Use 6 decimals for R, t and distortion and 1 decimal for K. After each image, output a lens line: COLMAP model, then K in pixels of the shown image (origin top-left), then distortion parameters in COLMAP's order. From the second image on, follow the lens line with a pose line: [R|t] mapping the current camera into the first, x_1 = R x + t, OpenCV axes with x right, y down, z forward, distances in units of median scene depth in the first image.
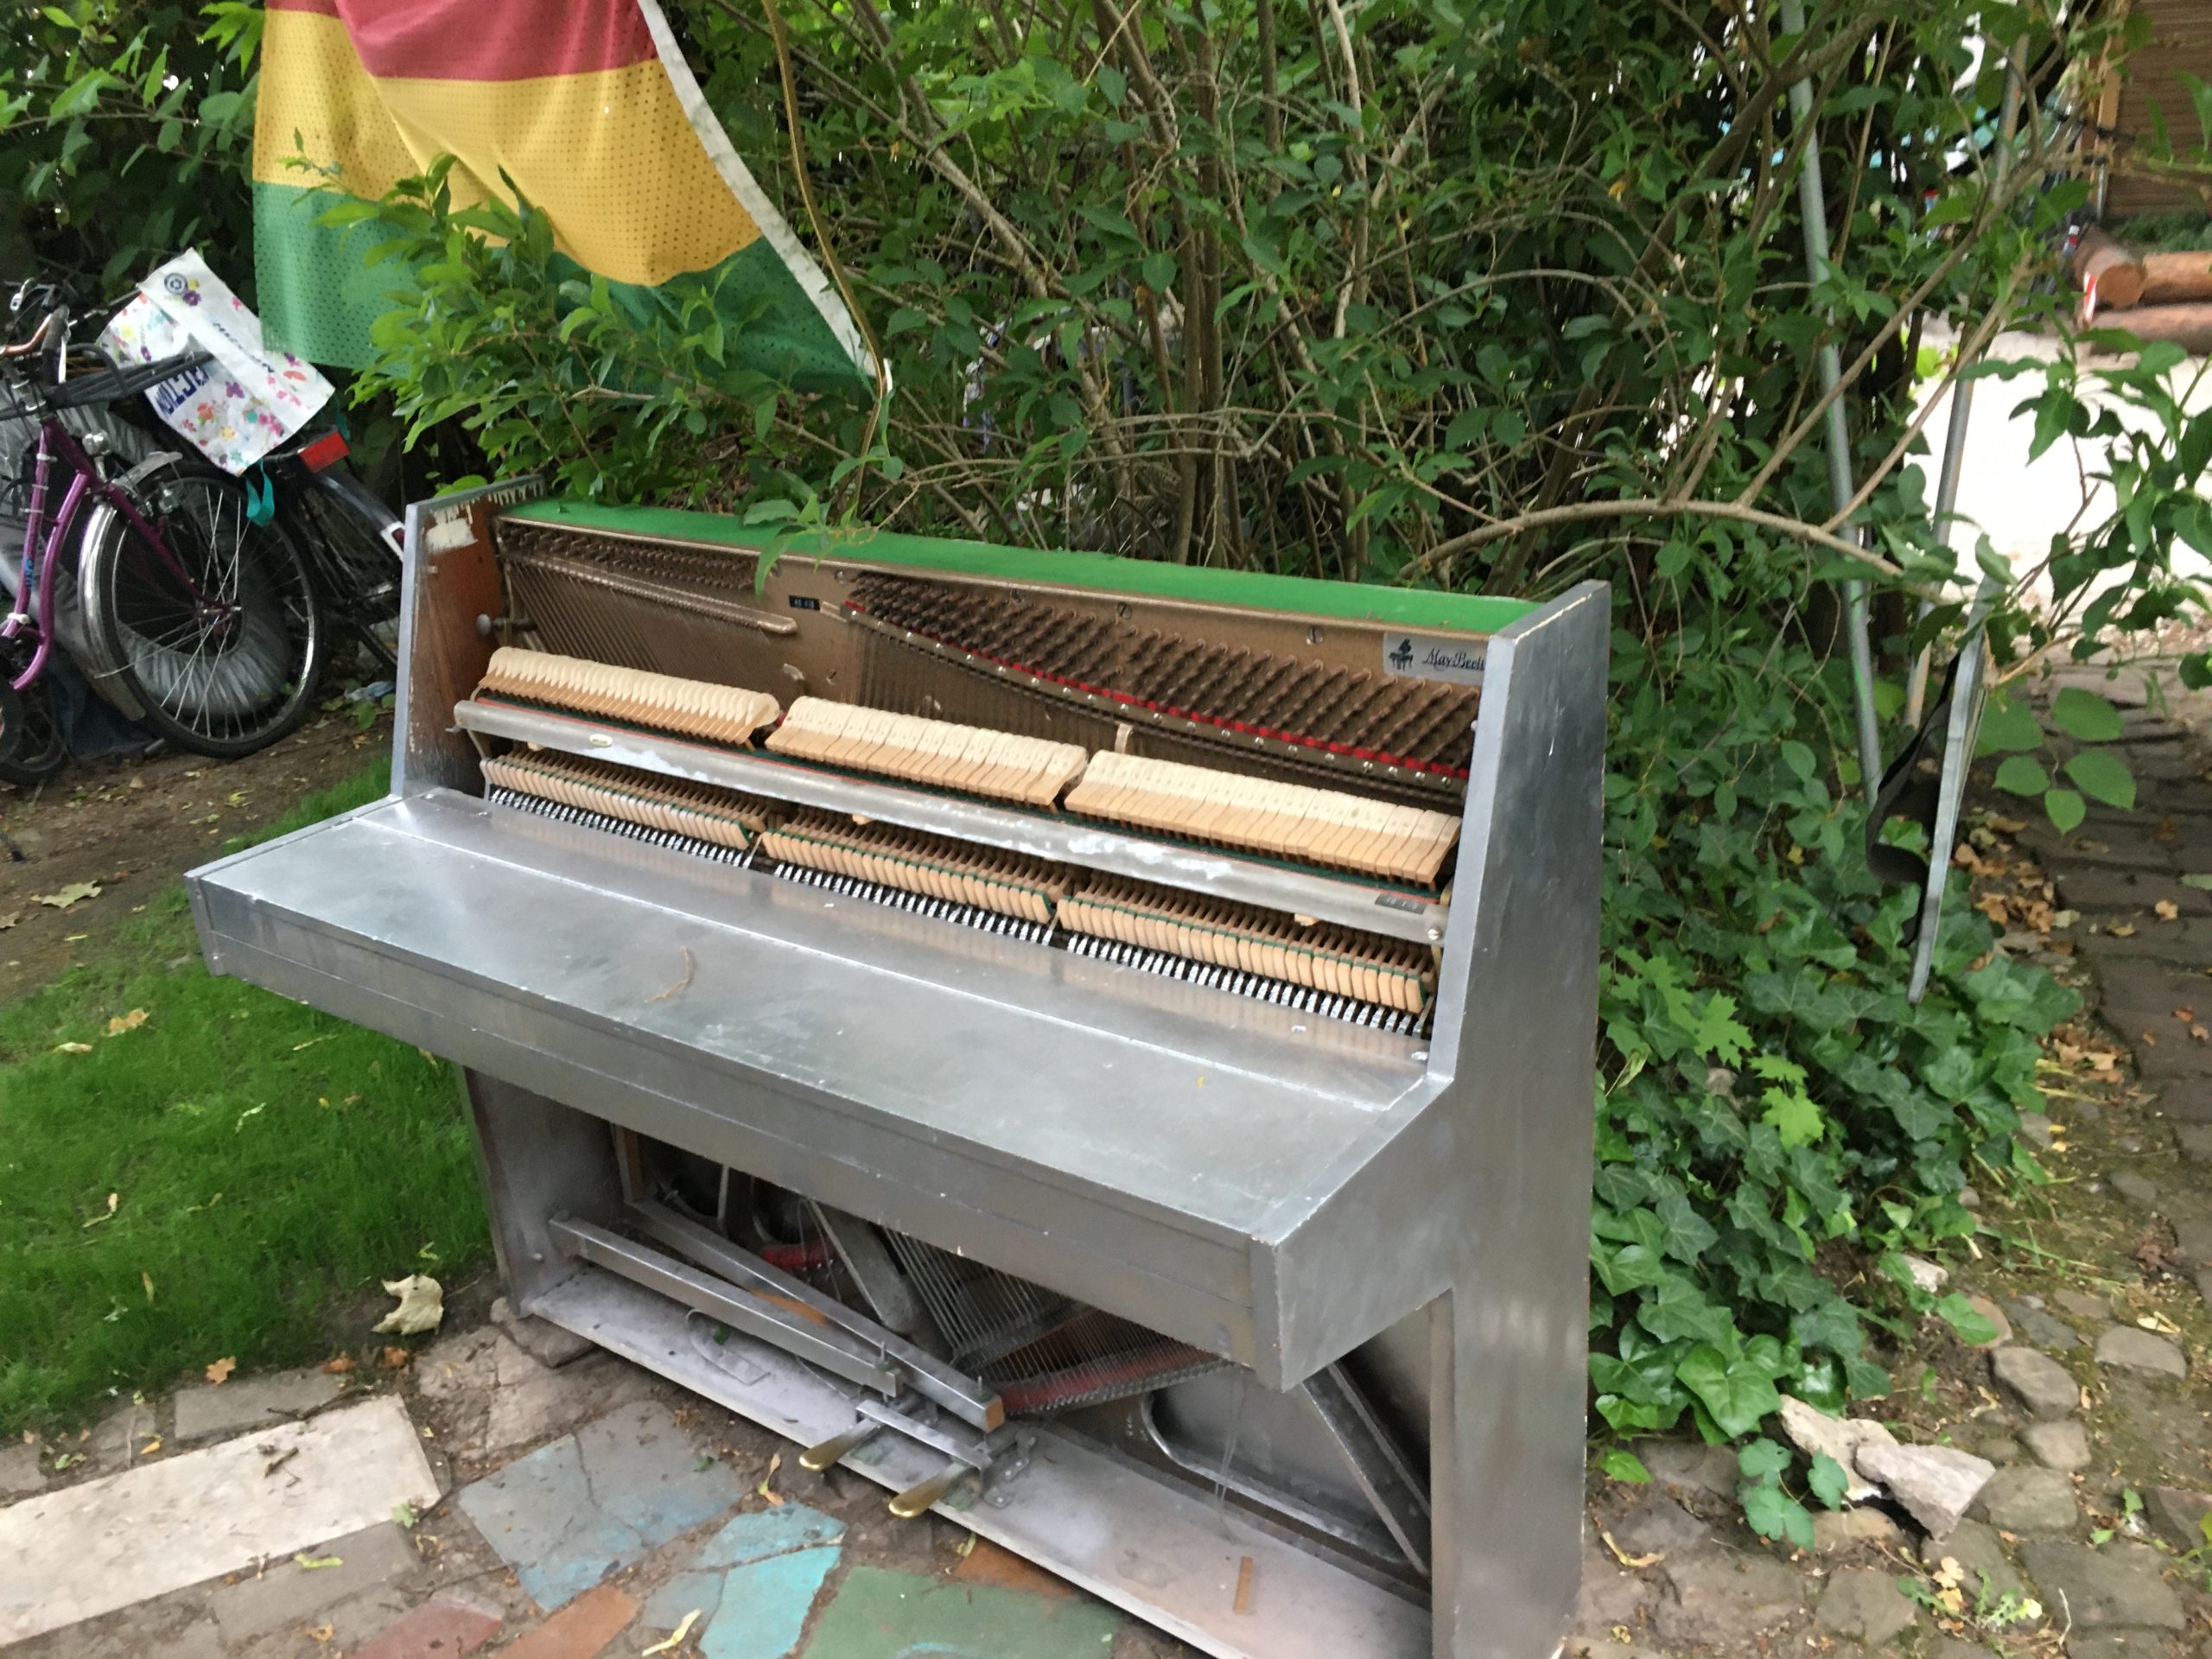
lens RADIAL K [[1855.8, 0, 1106.0], [0, 1855.8, 829.5], [0, 0, 1]] dist [0.047552, -0.061813]
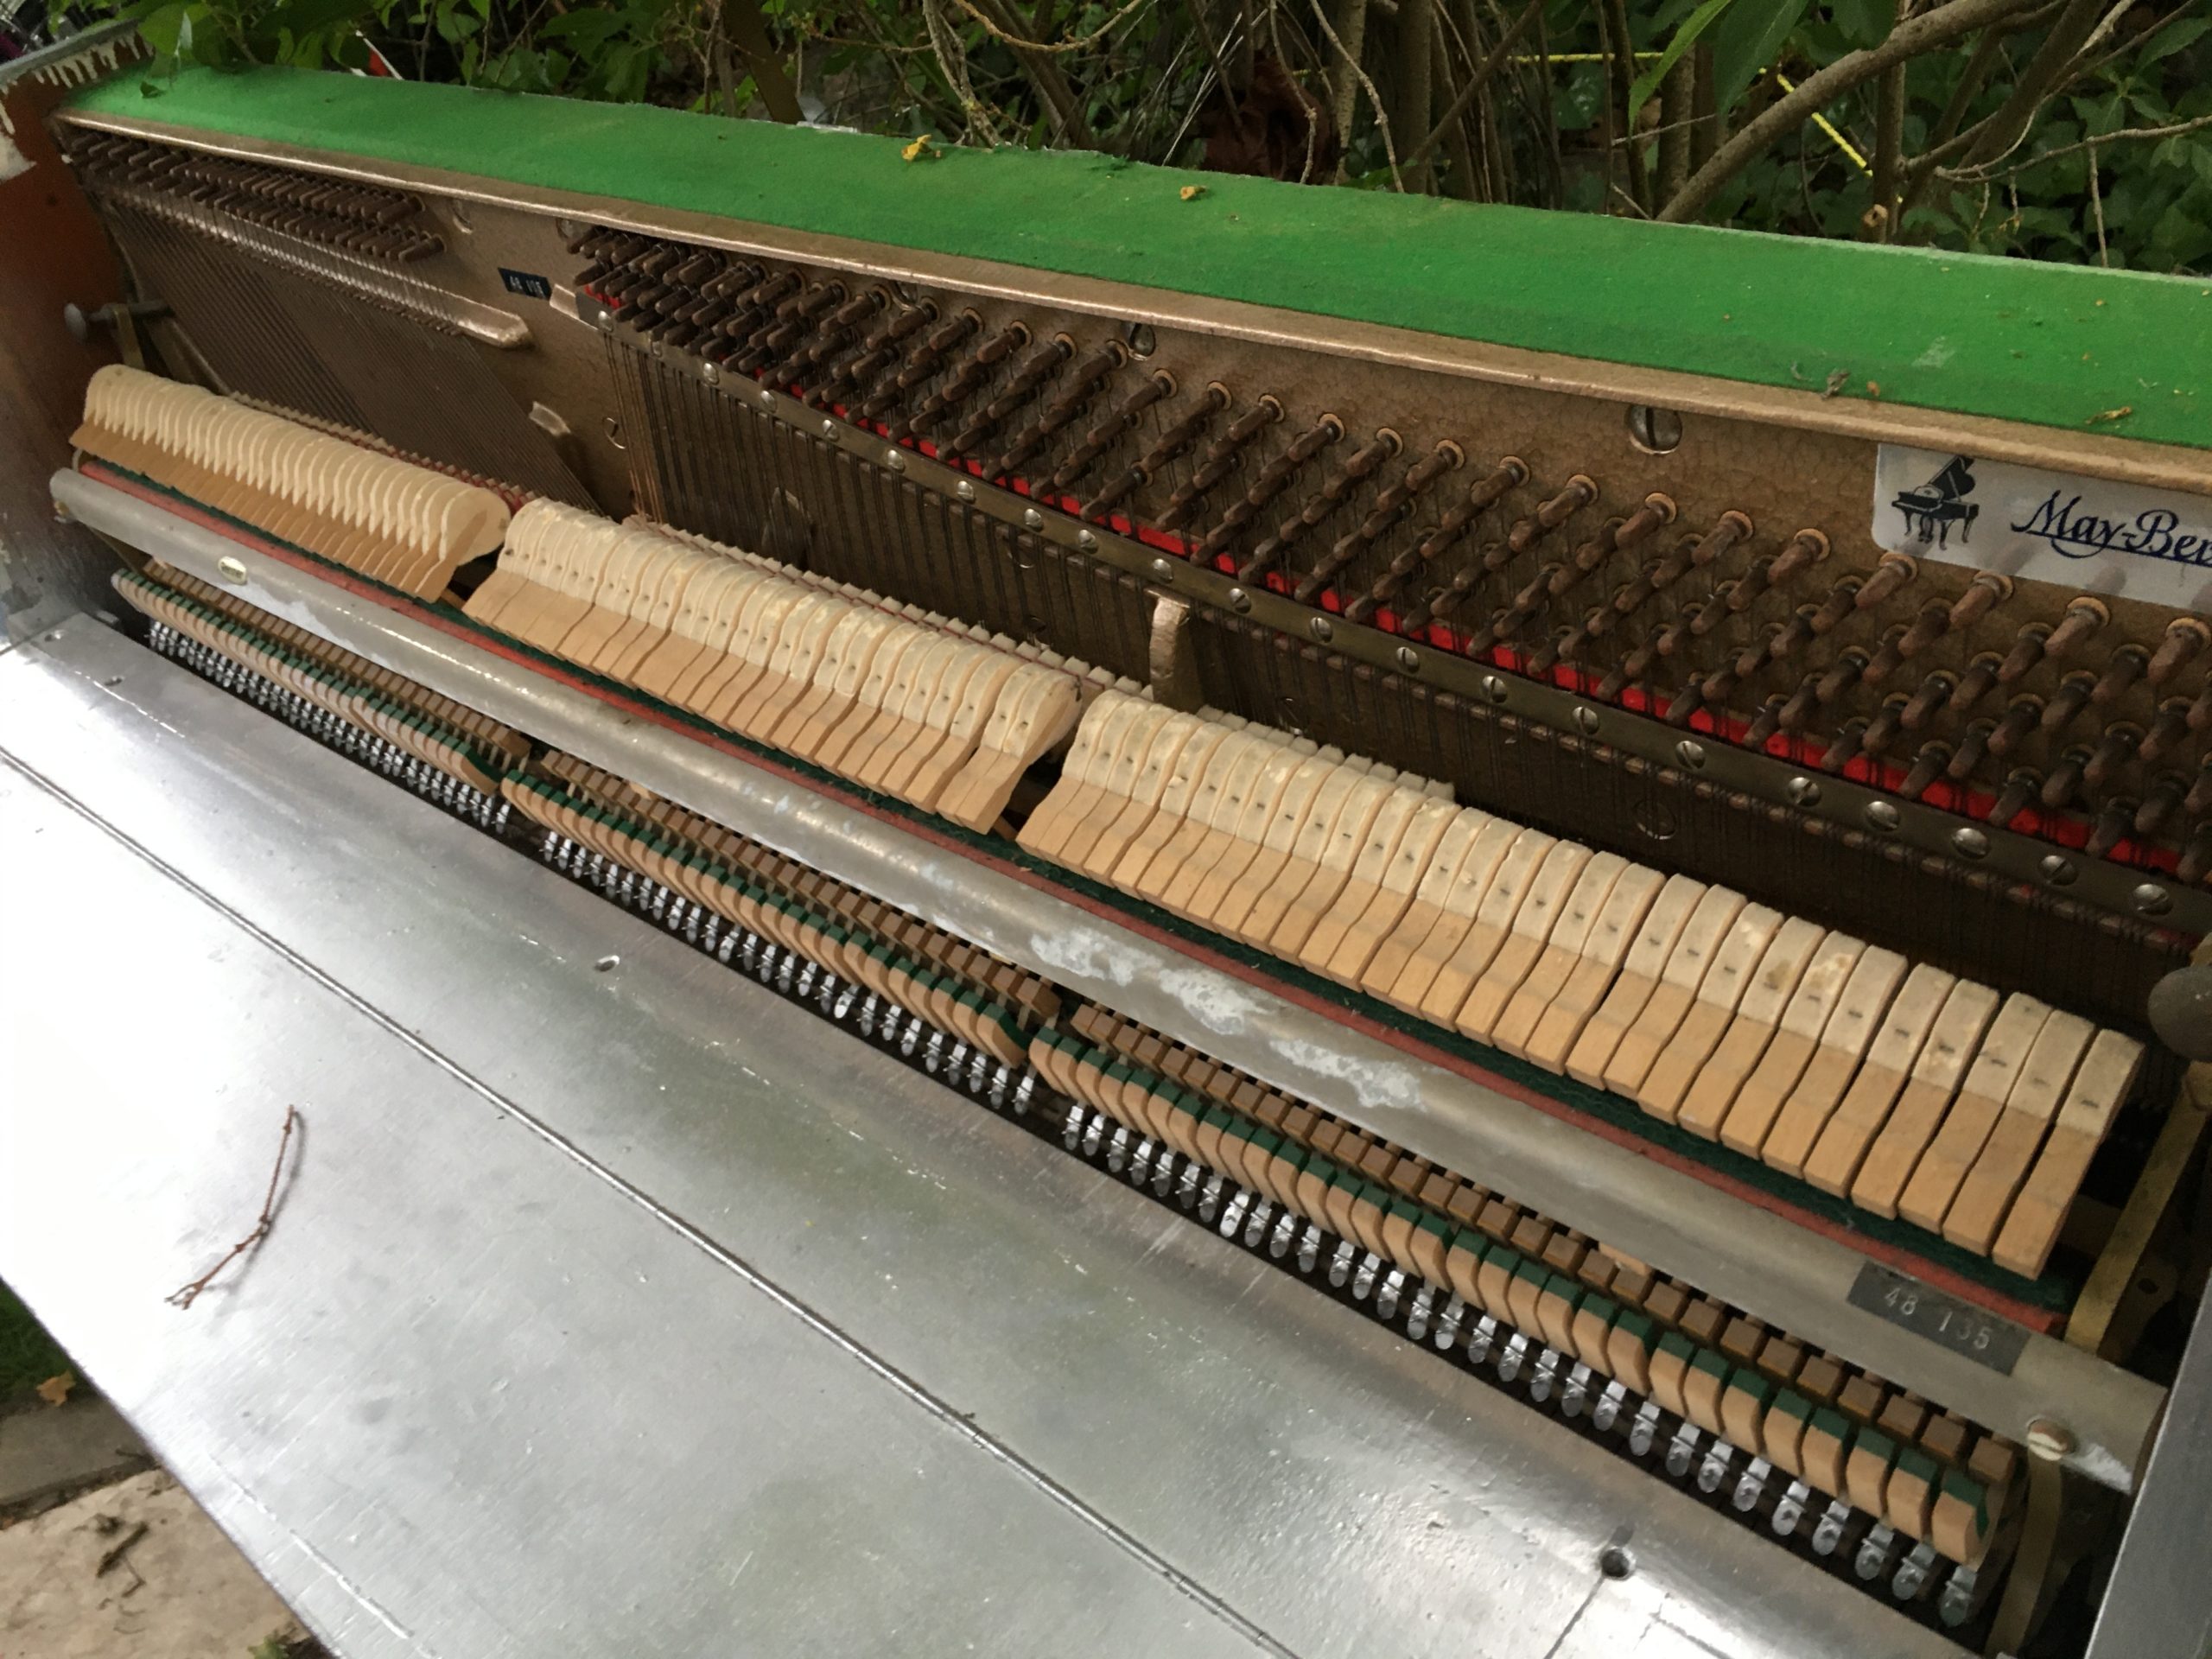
lens RADIAL K [[1855.8, 0, 1106.0], [0, 1855.8, 829.5], [0, 0, 1]] dist [0.047552, -0.061813]
pose [[0.989501, -0.041042, -0.138573, 0.047276], [0.079900, 0.954326, 0.287886, -0.116678], [0.120428, -0.295936, 0.947586, 0.531333]]
